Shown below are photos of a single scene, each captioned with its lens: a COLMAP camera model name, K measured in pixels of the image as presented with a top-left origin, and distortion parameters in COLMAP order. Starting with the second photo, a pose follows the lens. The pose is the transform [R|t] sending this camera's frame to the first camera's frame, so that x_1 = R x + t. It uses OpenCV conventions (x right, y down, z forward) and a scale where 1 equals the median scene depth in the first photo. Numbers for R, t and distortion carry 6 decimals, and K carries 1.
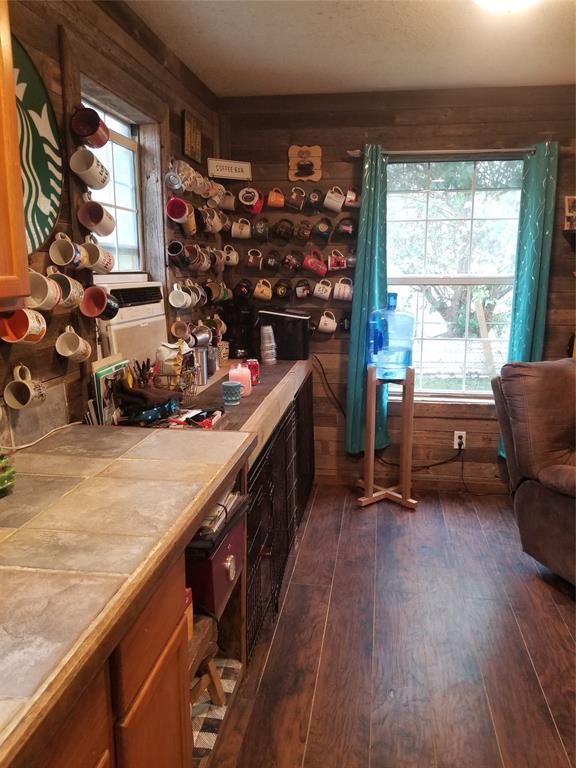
lens RADIAL K [[603.8, 0, 293.2], [0, 603.8, 377.1], [0, 0, 1]] dist [0.051281, -0.092658]
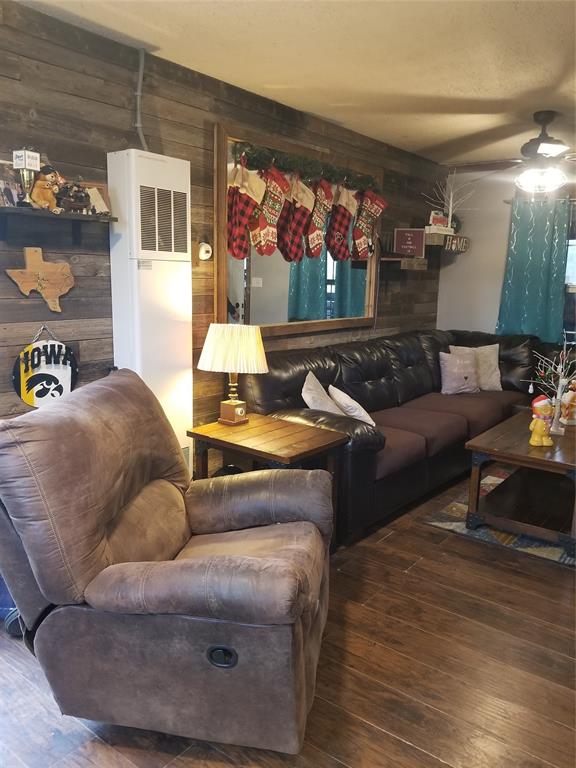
lens RADIAL K [[603.8, 0, 286.4], [0, 603.8, 383.2], [0, 0, 1]] dist [0.051281, -0.092658]
pose [[0.494612, -0.139854, 0.857788, 0.003678], [0.132512, 0.987564, 0.084605, -0.073450], [-0.858953, 0.071821, 0.506993, 0.463418]]
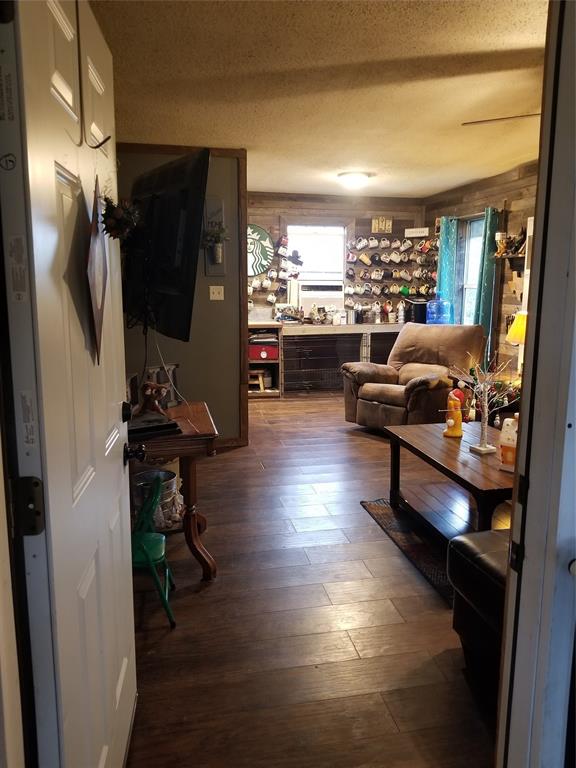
lens RADIAL K [[593.5, 0, 290.4], [0, 593.5, 390.1], [0, 0, 1]] dist [0.012720, -0.019319]
pose [[0.331009, 0.173491, -0.927542, 2.196641], [-0.173329, 0.977407, 0.120963, 0.026427], [0.927572, 0.120730, 0.353602, -0.095726]]
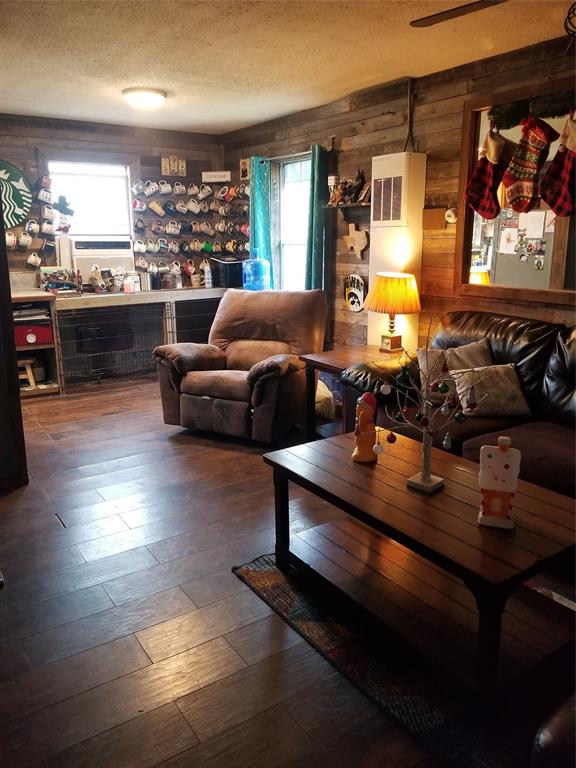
lens RADIAL K [[603.8, 0, 290.8], [0, 603.8, 364.1], [0, 0, 1]] dist [0.051281, -0.092658]
pose [[0.664954, 0.154255, -0.730782, 1.742242], [-0.131767, 0.987321, 0.088508, 0.011786], [0.735169, 0.037439, 0.676849, -0.012371]]
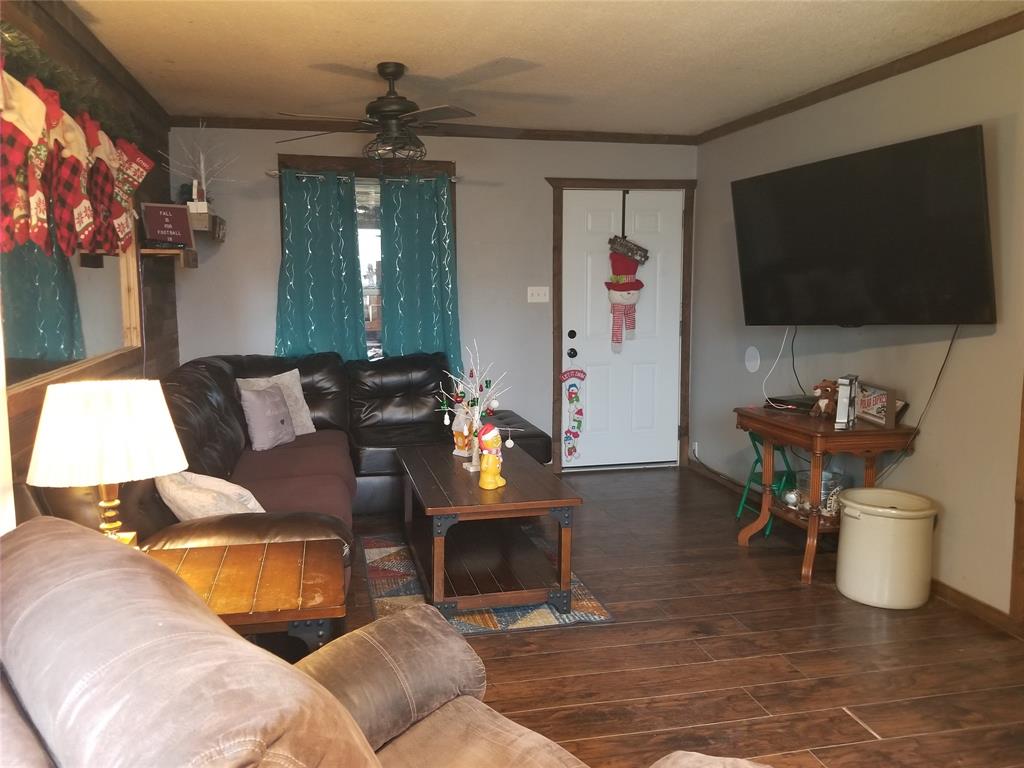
lens RADIAL K [[805.0, 0, 503.9], [0, 805.0, 368.9], [0, 0, 1]] dist [0.051281, -0.092658]
pose [[-0.349740, -0.099450, 0.931553, 0.108631], [0.173512, 0.970271, 0.168726, -0.167118], [-0.920639, 0.220646, -0.322087, 0.975849]]
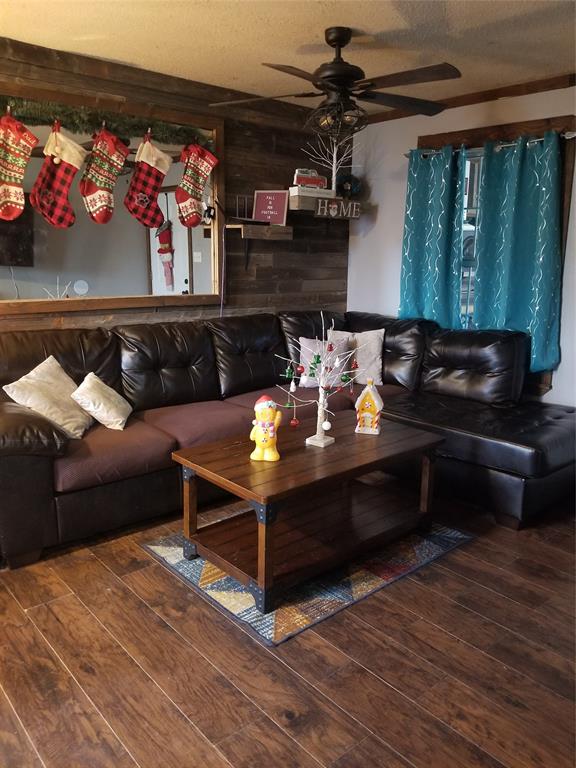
lens RADIAL K [[603.8, 0, 293.5], [0, 603.8, 376.4], [0, 0, 1]] dist [0.051281, -0.092658]
pose [[0.647803, -0.138507, 0.749111, 0.590601], [0.115817, 0.989809, 0.082856, 0.013542], [-0.752953, 0.033085, 0.657242, 0.019580]]
